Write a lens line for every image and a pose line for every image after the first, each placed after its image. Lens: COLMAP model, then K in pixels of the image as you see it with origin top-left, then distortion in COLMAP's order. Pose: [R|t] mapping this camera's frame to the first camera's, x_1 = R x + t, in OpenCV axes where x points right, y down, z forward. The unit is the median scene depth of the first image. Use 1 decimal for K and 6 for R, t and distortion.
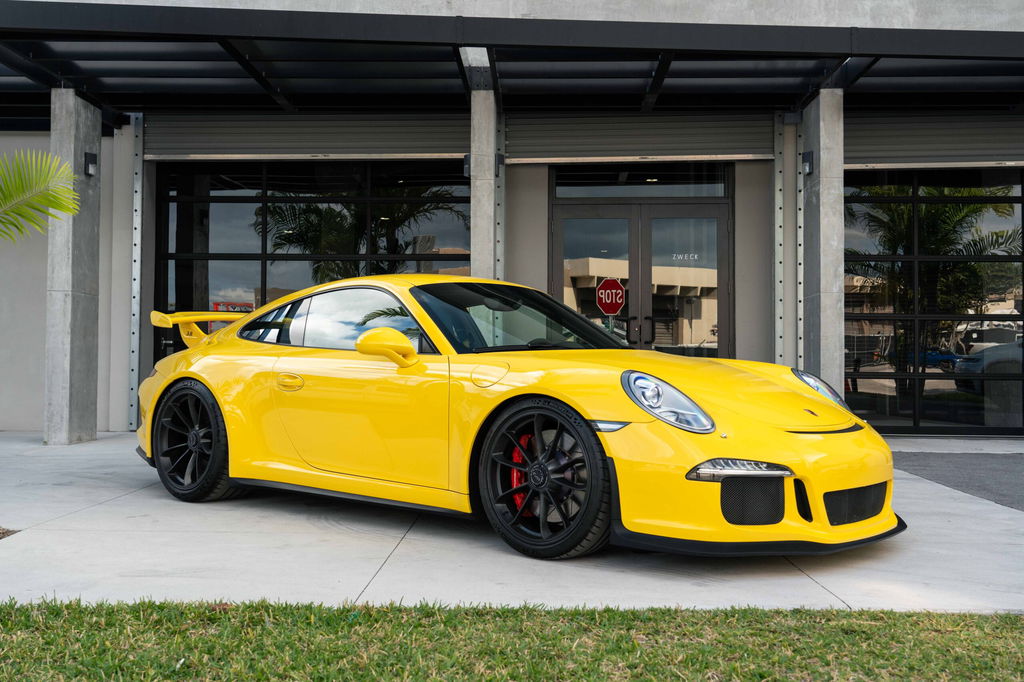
lens RADIAL K [[1091.1, 0, 517.5], [0, 1091.1, 335.2], [0, 0, 1]] dist [0.044130, 0.000000]
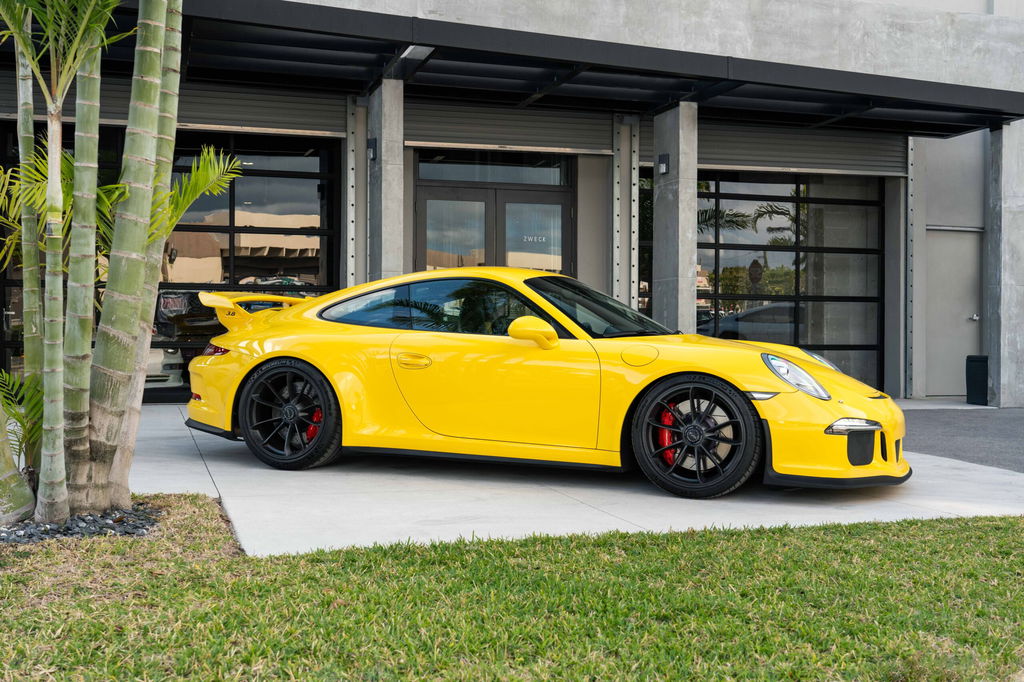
lens RADIAL K [[1136.2, 0, 517.9], [0, 1136.2, 338.5], [0, 0, 1]] dist [0.043421, 0.000000]
pose [[0.943358, -0.000359, 0.331778, -0.558081], [-0.011990, 0.999309, 0.035172, -0.026979], [-0.331561, -0.037158, 0.942702, -0.175501]]
